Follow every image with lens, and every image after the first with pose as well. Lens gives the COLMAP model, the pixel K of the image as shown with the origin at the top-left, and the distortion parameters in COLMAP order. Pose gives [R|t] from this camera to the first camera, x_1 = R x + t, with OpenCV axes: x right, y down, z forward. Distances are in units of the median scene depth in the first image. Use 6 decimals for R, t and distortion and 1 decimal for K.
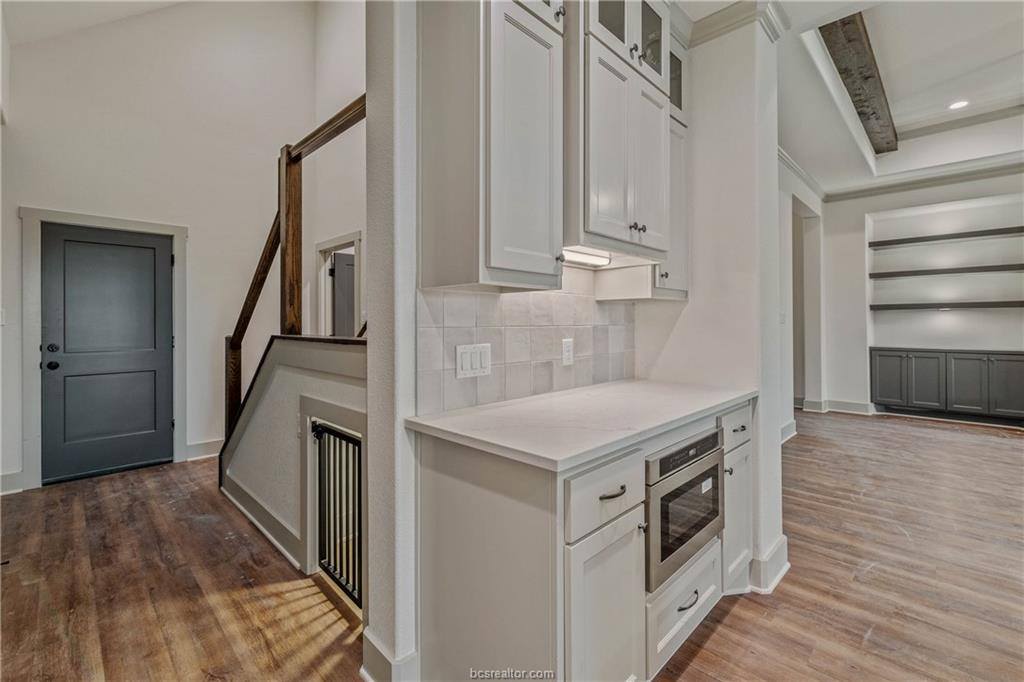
lens RADIAL K [[441.9, 0, 514.9], [0, 441.9, 321.5], [0, 0, 1]] dist [0.001467, 0.000222]
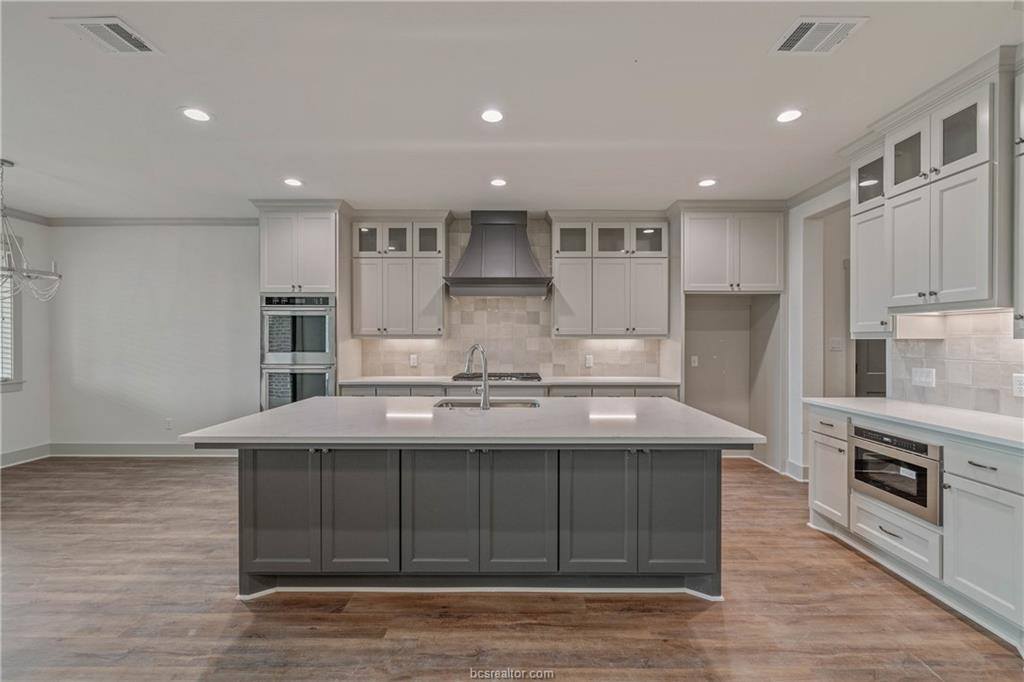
lens RADIAL K [[441.5, 0, 513.1], [0, 441.5, 336.5], [0, 0, 1]] dist [0.002022, 0.000158]
pose [[-0.713252, -0.000377, -0.700907, 1.016139], [0.004570, 0.999976, -0.005188, -0.031790], [0.700892, -0.006904, -0.713234, 0.485243]]
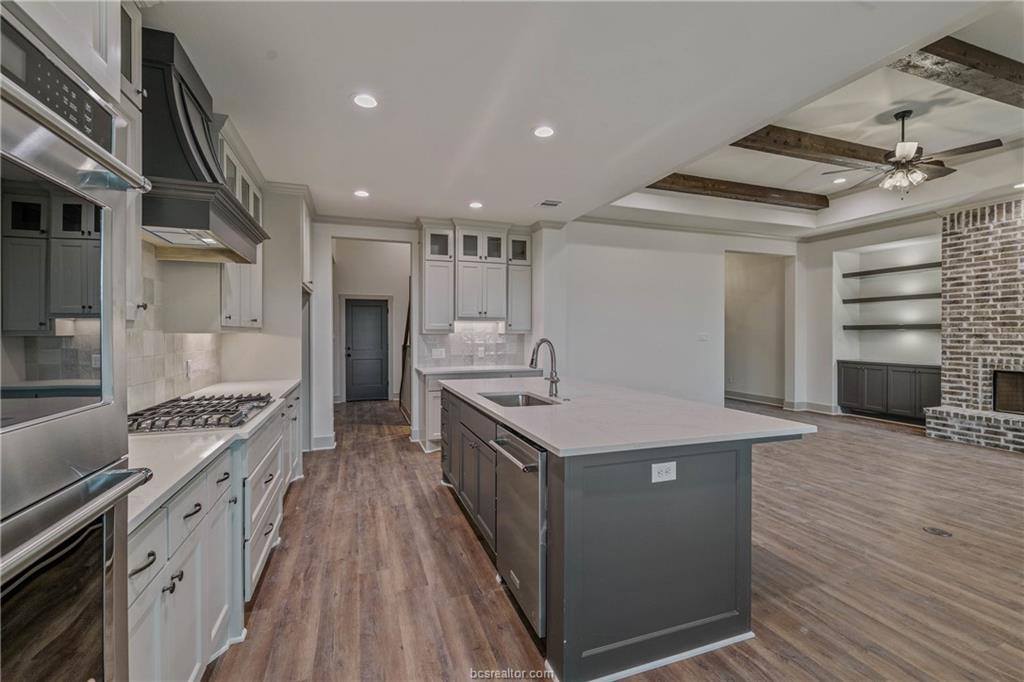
lens RADIAL K [[441.5, 0, 513.1], [0, 441.5, 336.5], [0, 0, 1]] dist [0.002022, 0.000158]
pose [[0.897808, 0.005648, -0.440351, 0.837673], [-0.000388, 0.999928, 0.012035, -0.035759], [0.440387, -0.010634, 0.897745, -0.784323]]
